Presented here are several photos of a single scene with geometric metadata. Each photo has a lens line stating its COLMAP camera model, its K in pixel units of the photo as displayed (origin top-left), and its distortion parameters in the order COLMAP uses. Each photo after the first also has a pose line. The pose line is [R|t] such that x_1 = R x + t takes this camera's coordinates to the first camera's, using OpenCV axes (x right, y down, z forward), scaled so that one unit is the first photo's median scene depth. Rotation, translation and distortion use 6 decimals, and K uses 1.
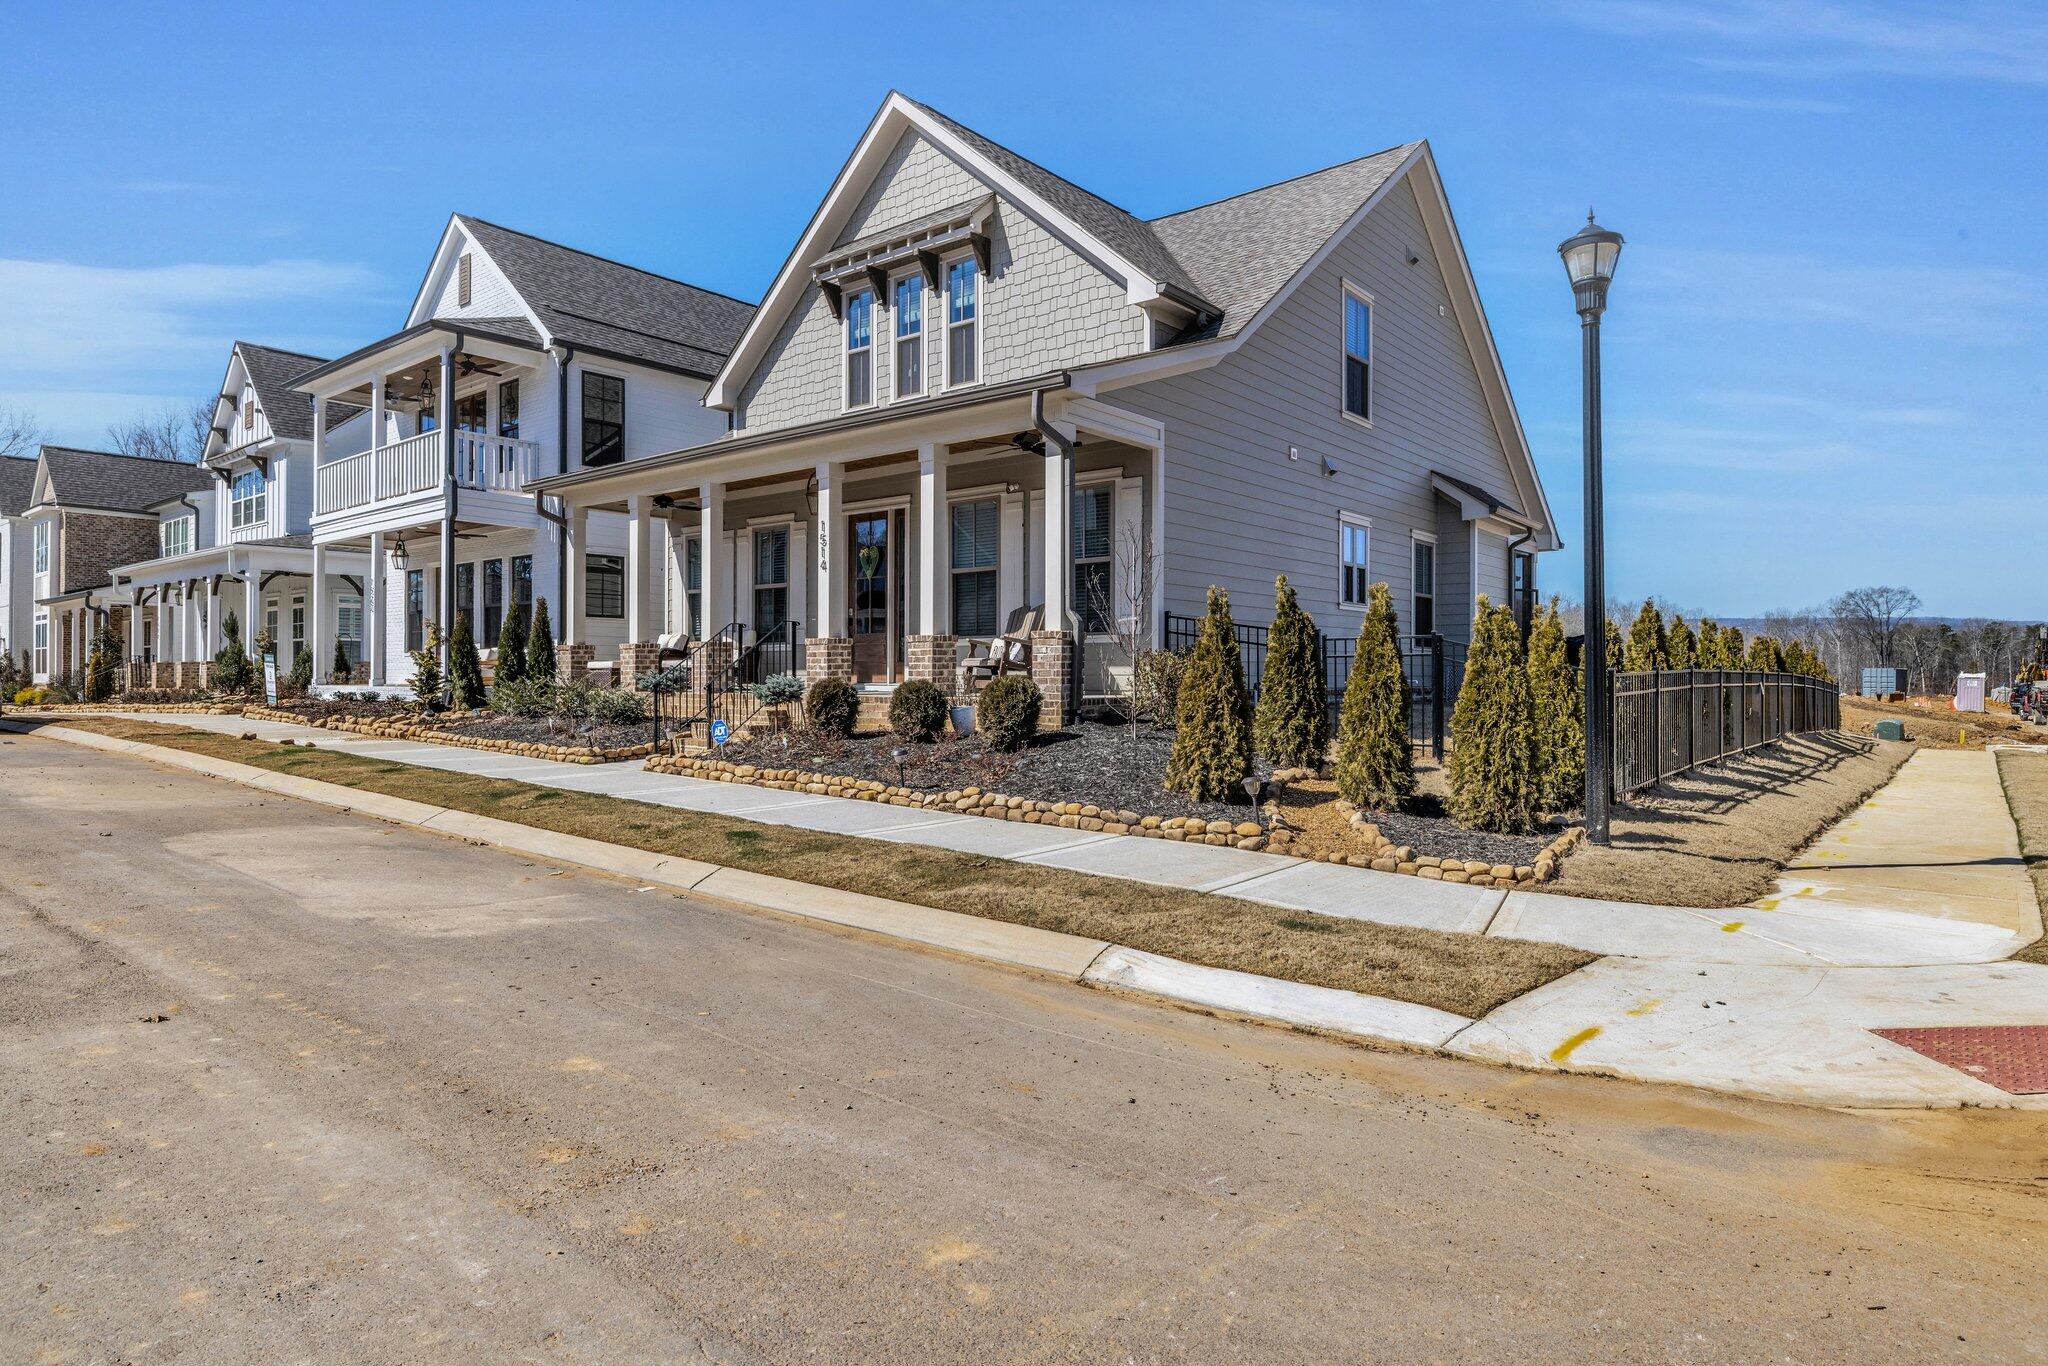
lens RADIAL K [[1142.3, 0, 1023.9], [0, 1142.3, 676.0], [0, 0, 1]] dist [0.000339, -0.001208]
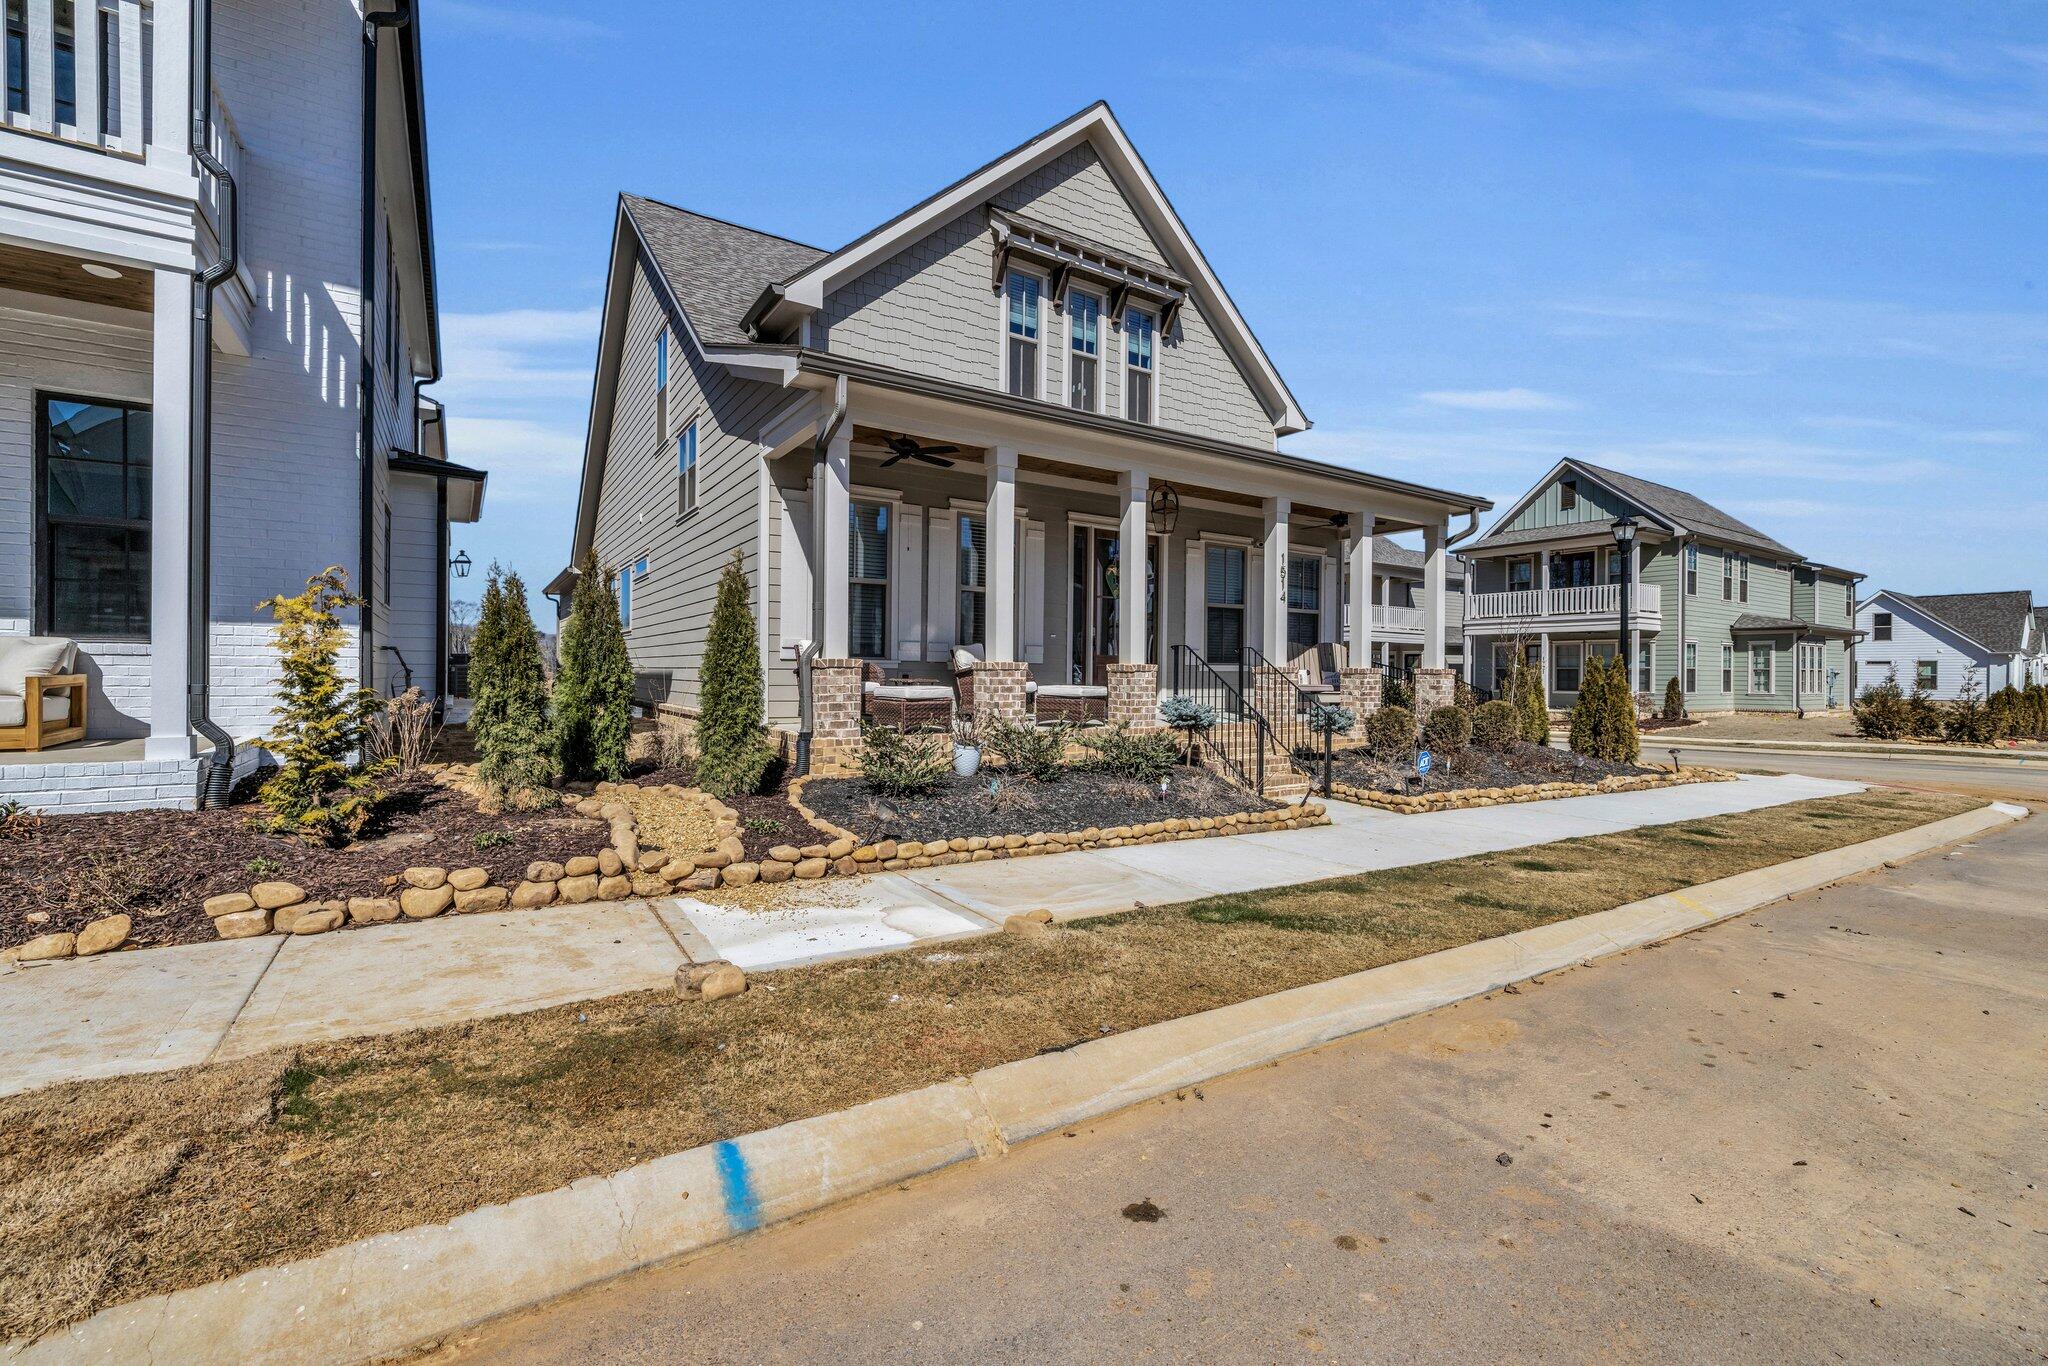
lens RADIAL K [[859.9, 0, 1019.3], [0, 859.9, 678.4], [0, 0, 1]] dist [-0.000775, 0.000399]
pose [[0.301673, -0.007921, 0.953378, -0.873119], [-0.010898, 0.999872, 0.011756, -0.025483], [-0.953349, -0.013937, 0.301548, 0.868000]]
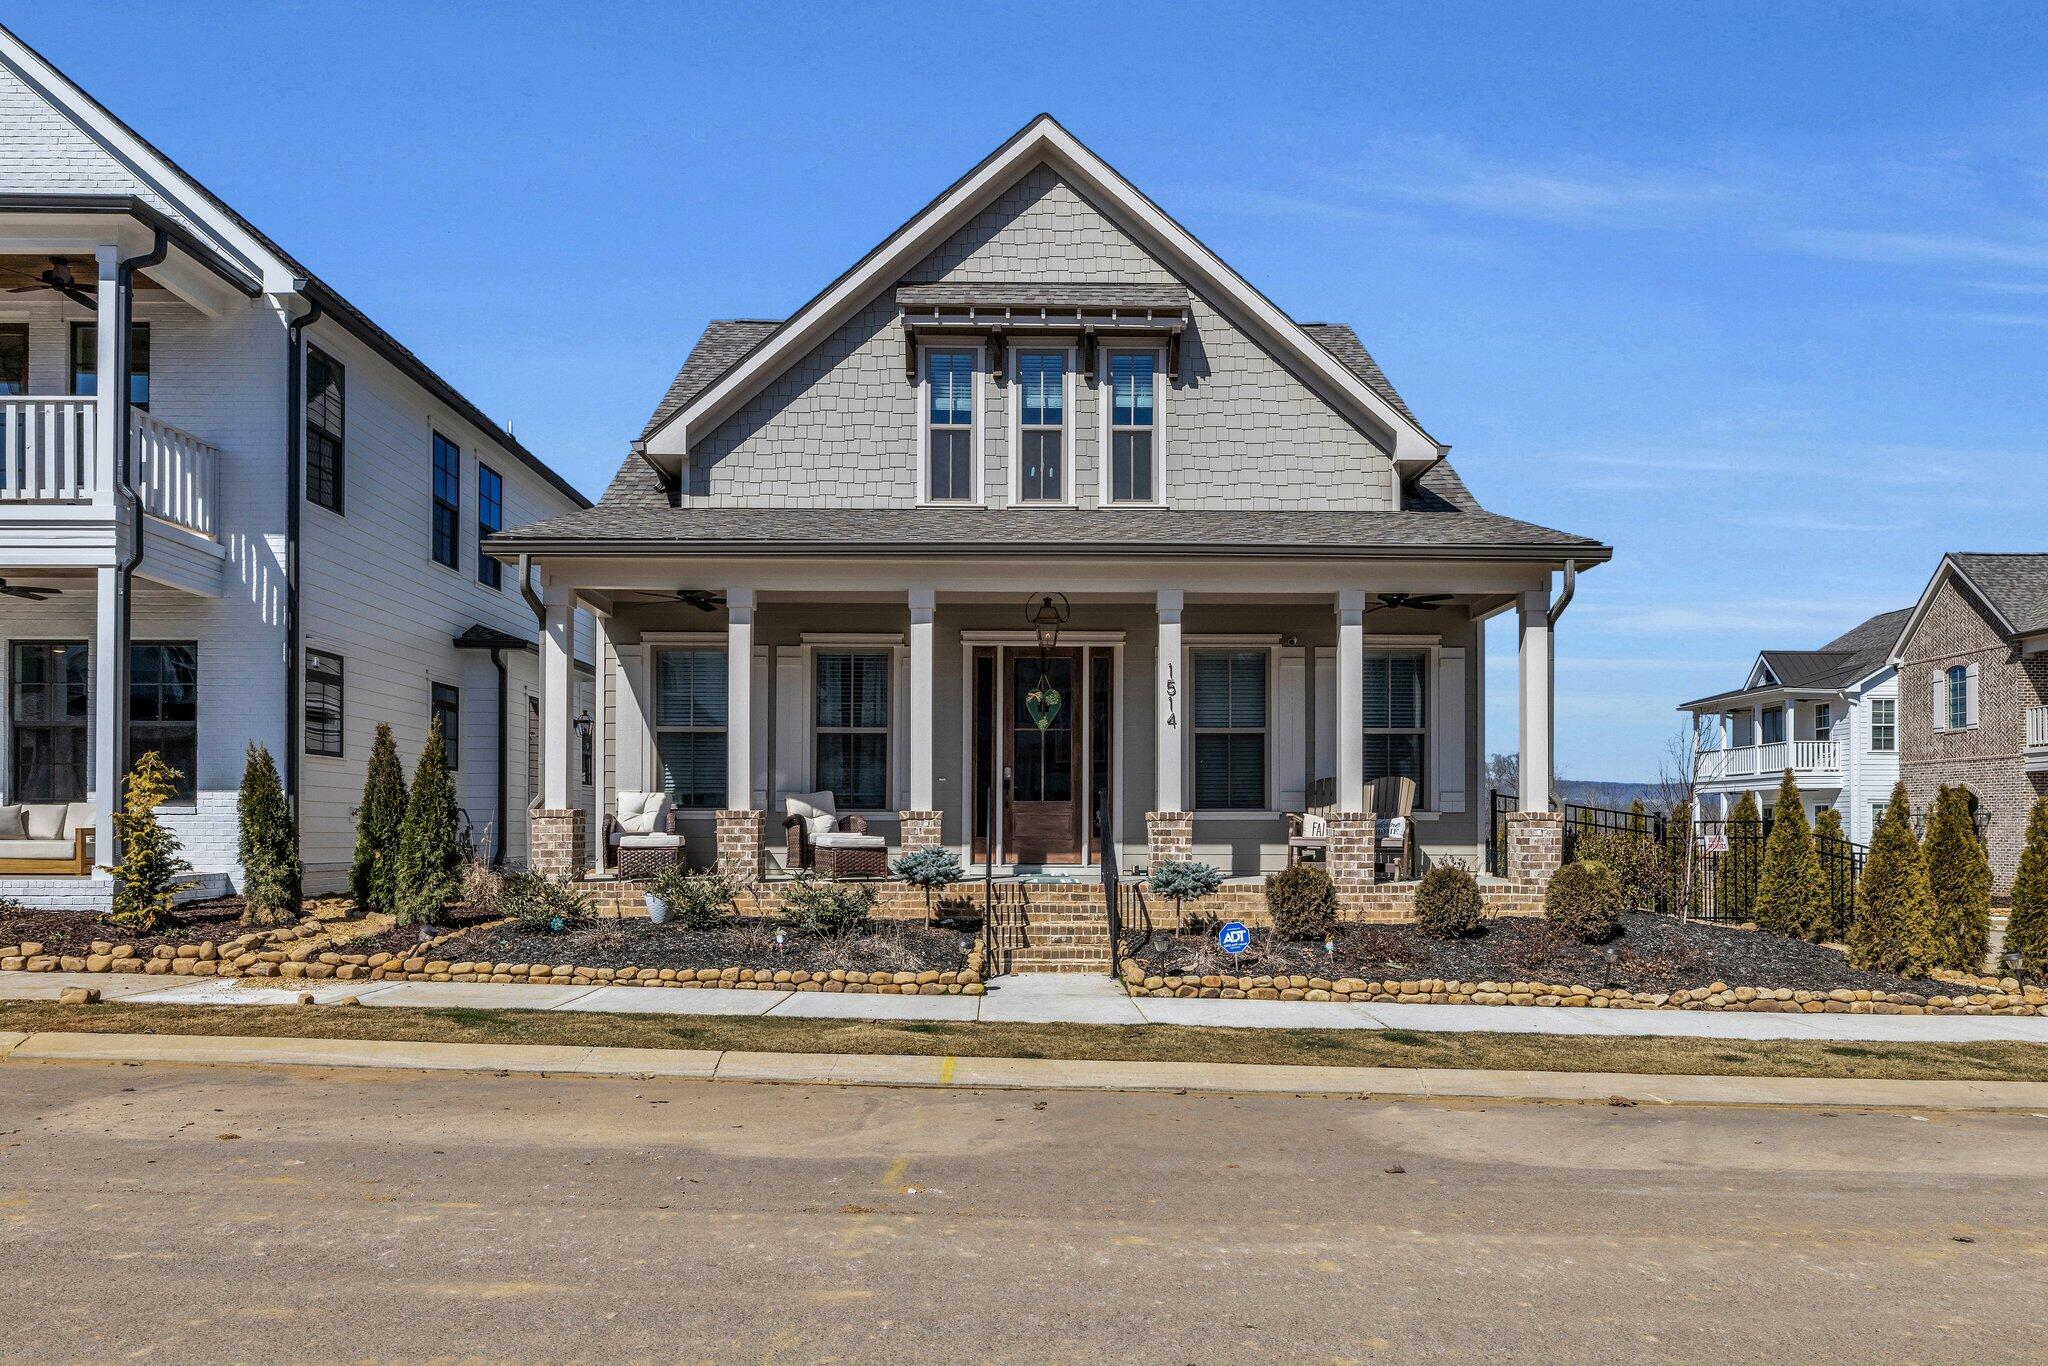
lens RADIAL K [[1338.6, 0, 1005.9], [0, 1338.6, 827.0], [0, 0, 1]] dist [0.004499, -0.001759]
pose [[0.772704, 0.001981, 0.634763, -0.747827], [-0.002178, 0.999998, -0.000470, -0.019291], [-0.634763, -0.001019, 0.772707, 0.310637]]
